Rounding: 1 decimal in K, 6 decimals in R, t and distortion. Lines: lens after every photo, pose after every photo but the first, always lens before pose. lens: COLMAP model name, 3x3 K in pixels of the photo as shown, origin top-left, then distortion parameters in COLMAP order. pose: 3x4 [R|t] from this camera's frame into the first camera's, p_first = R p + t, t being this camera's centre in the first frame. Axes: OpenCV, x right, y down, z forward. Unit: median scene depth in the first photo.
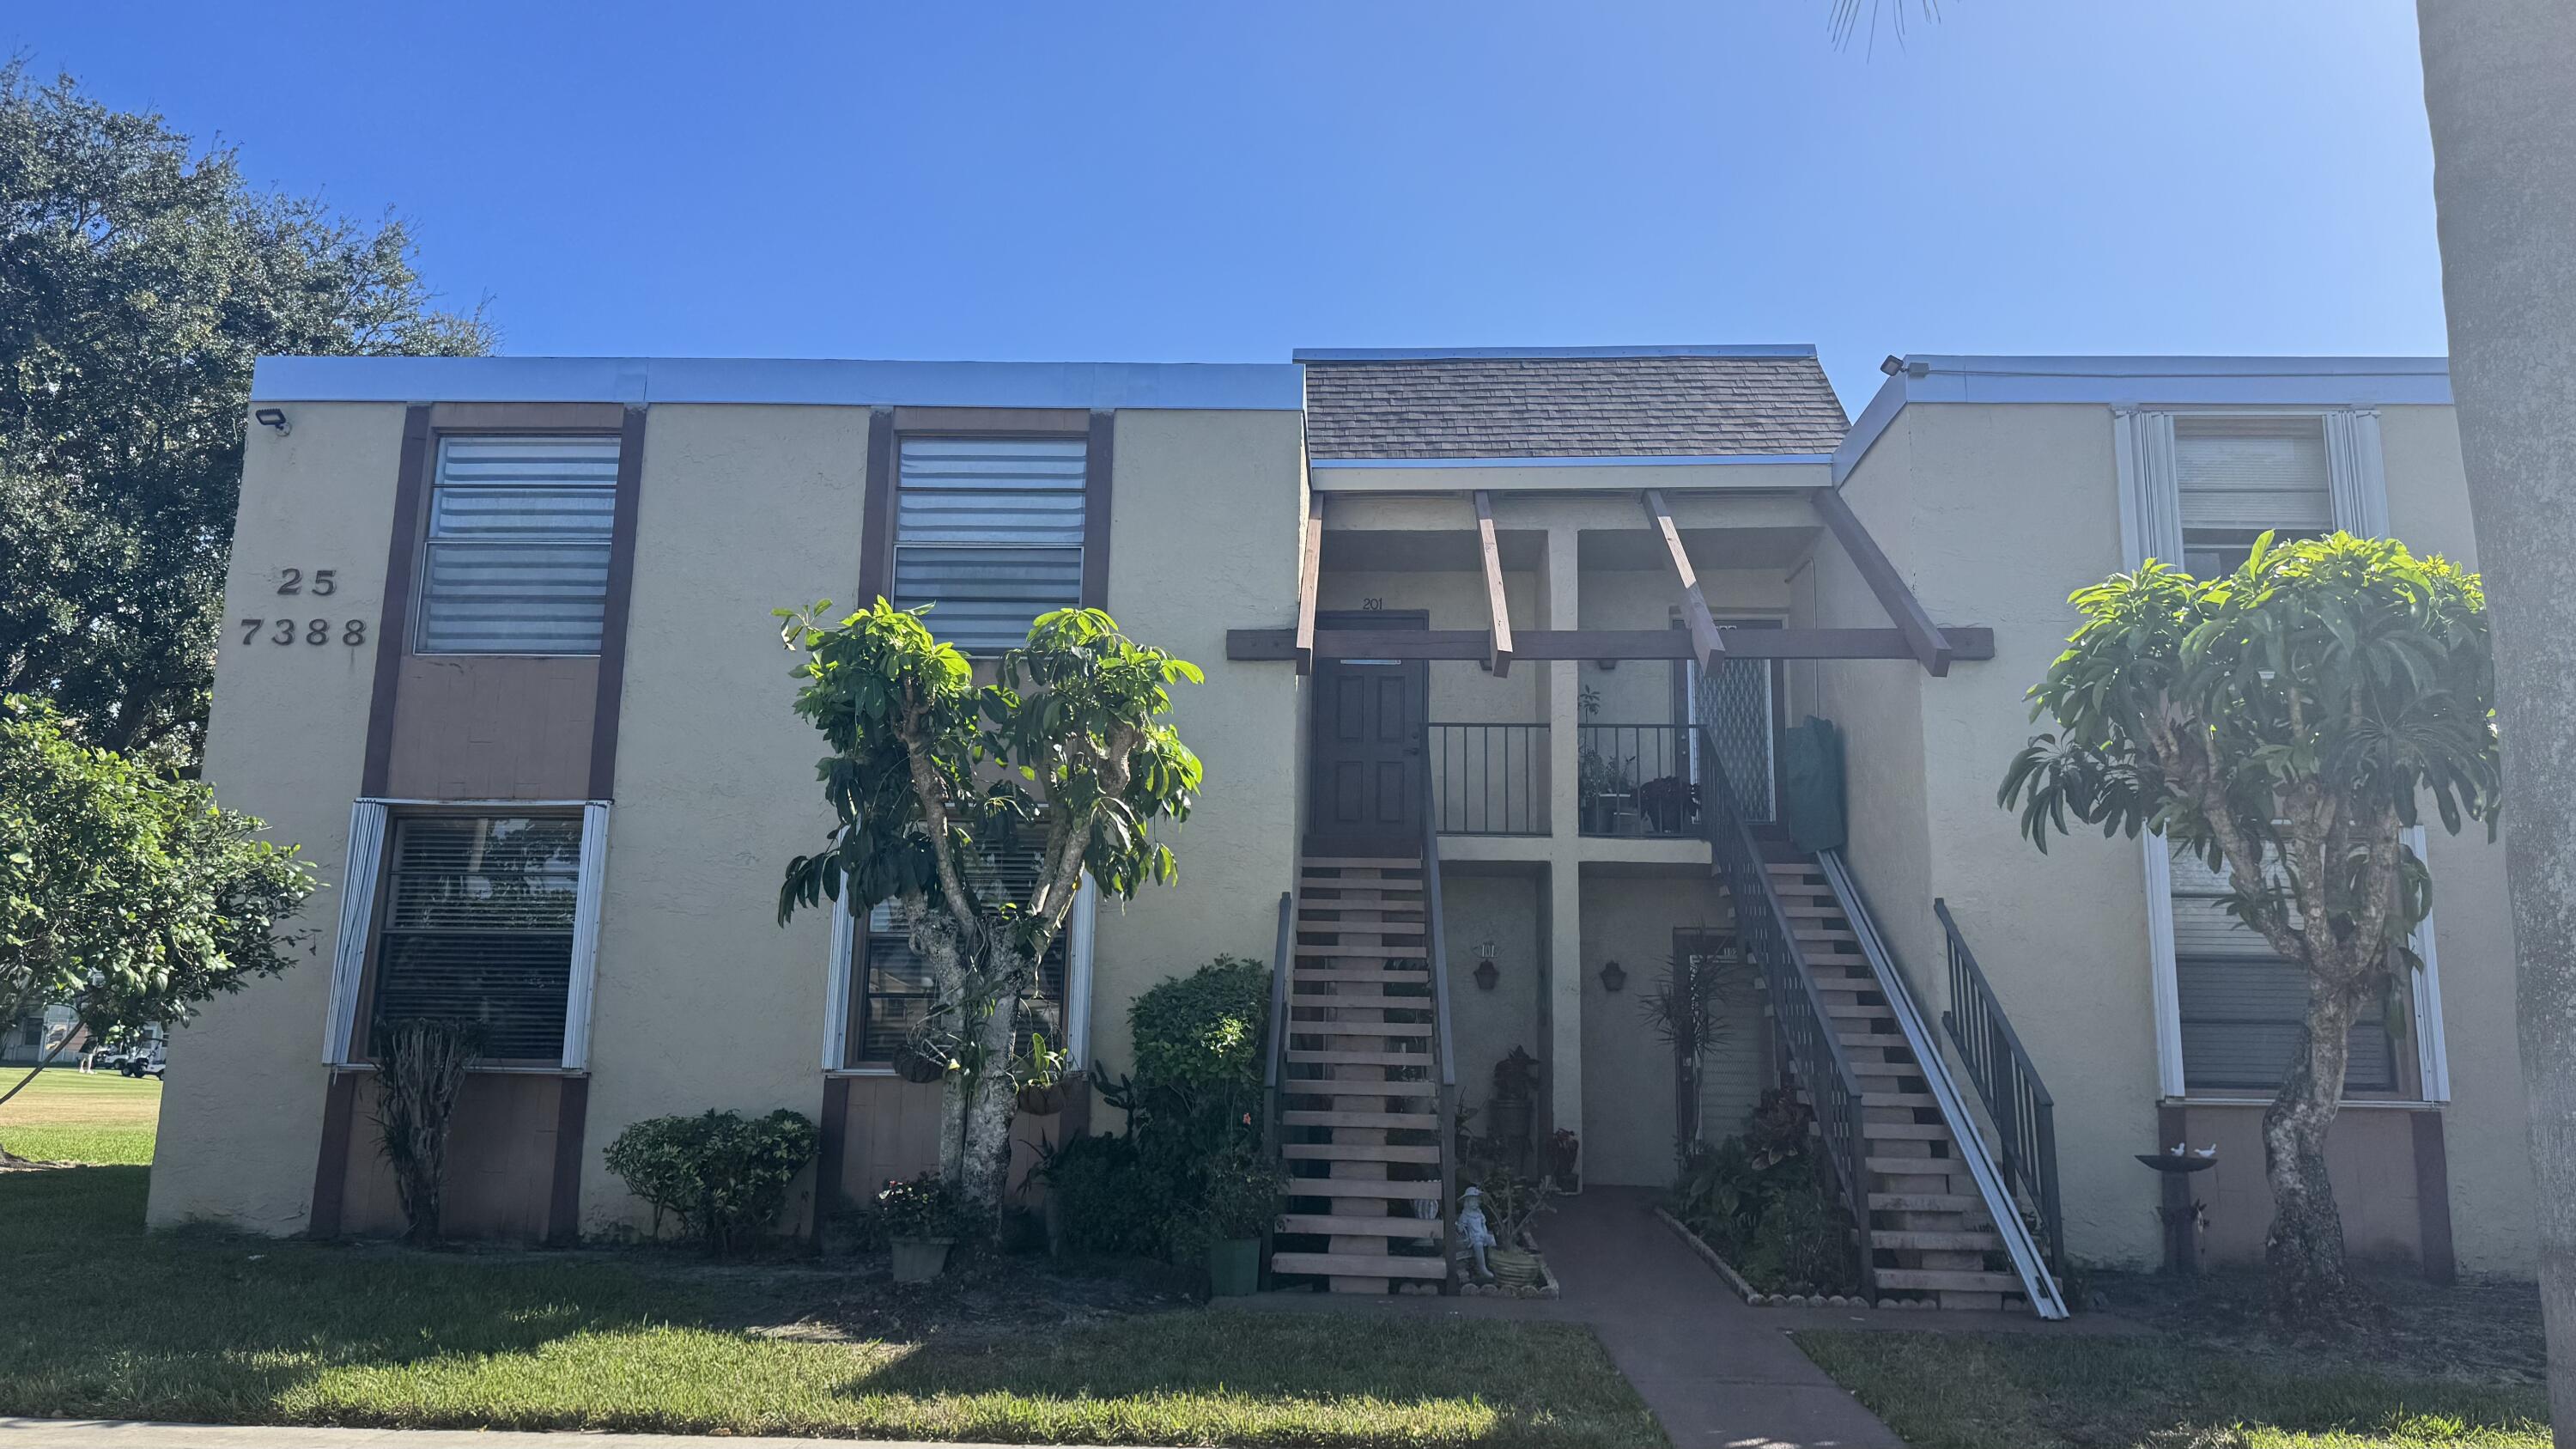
lens RADIAL K [[1749.5, 0, 1288.0], [0, 1749.5, 724.5], [0, 0, 1]] dist [0.129105, -0.114205]
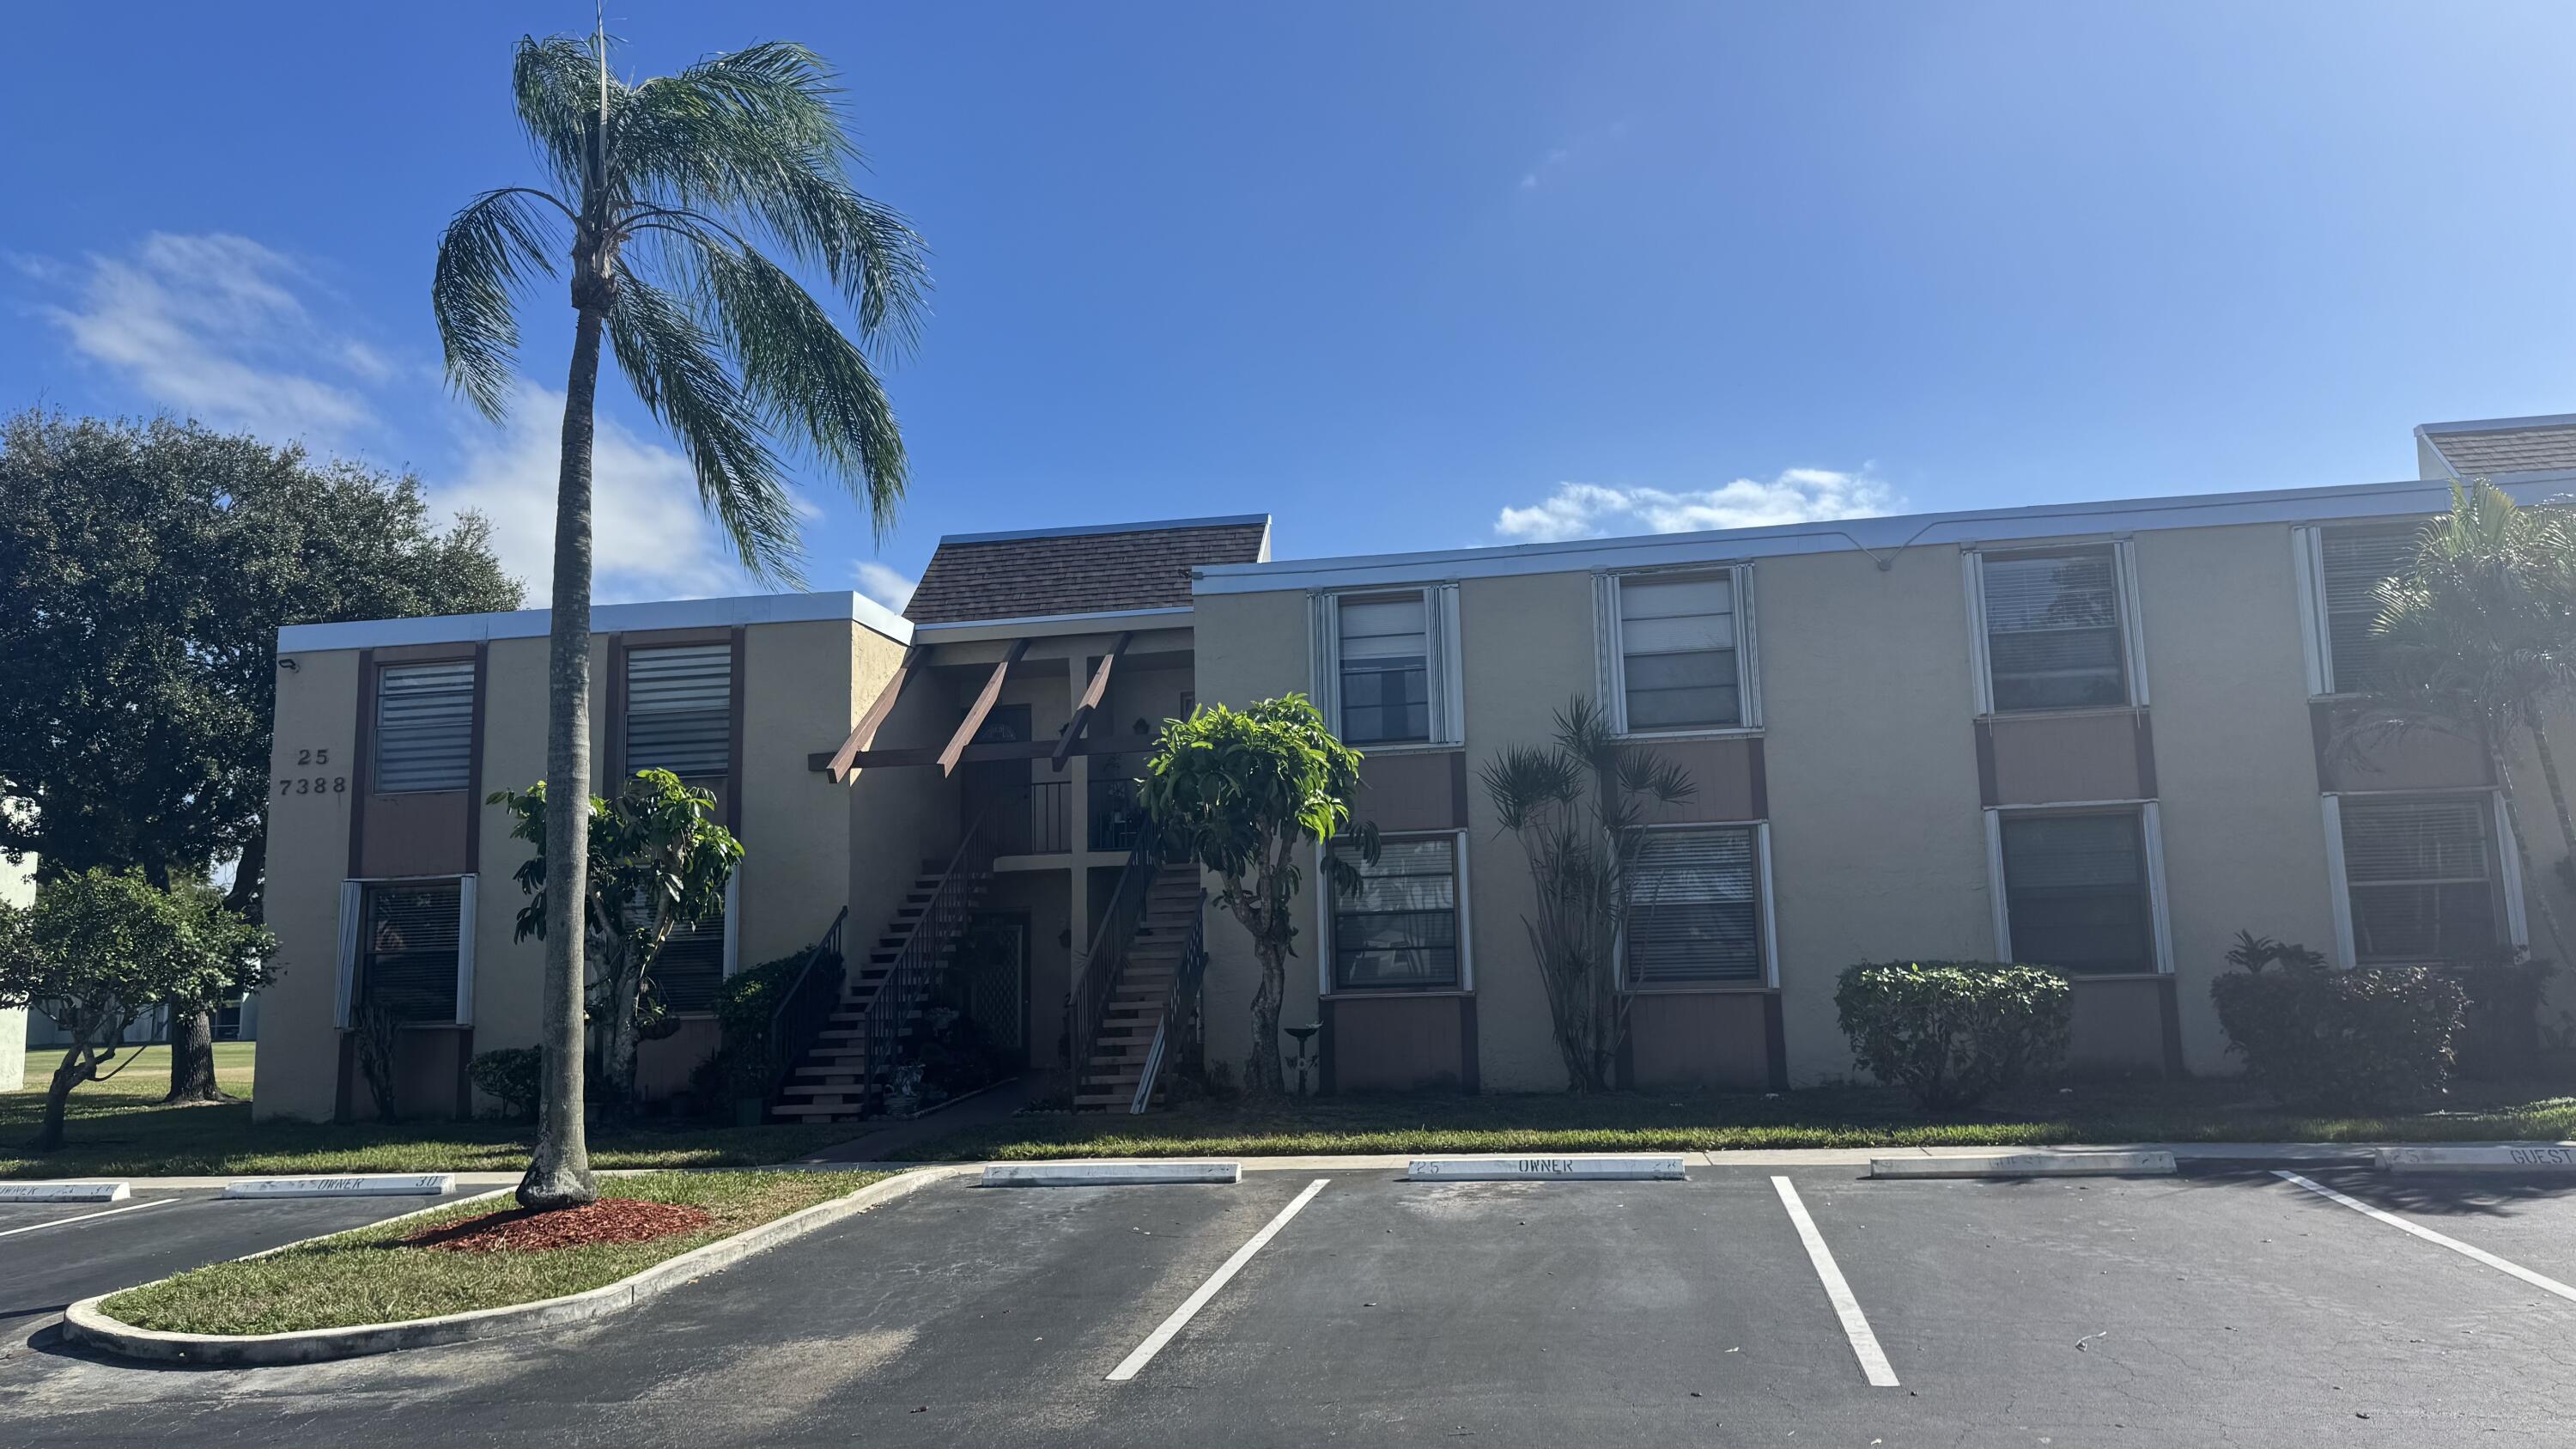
lens RADIAL K [[1749.5, 0, 1288.0], [0, 1749.5, 724.5], [0, 0, 1]] dist [0.129105, -0.114205]
pose [[0.989289, -0.064758, -0.130817, 0.636359], [0.069901, 0.996936, 0.035107, -0.106745], [0.128143, -0.043875, 0.990785, -0.625432]]
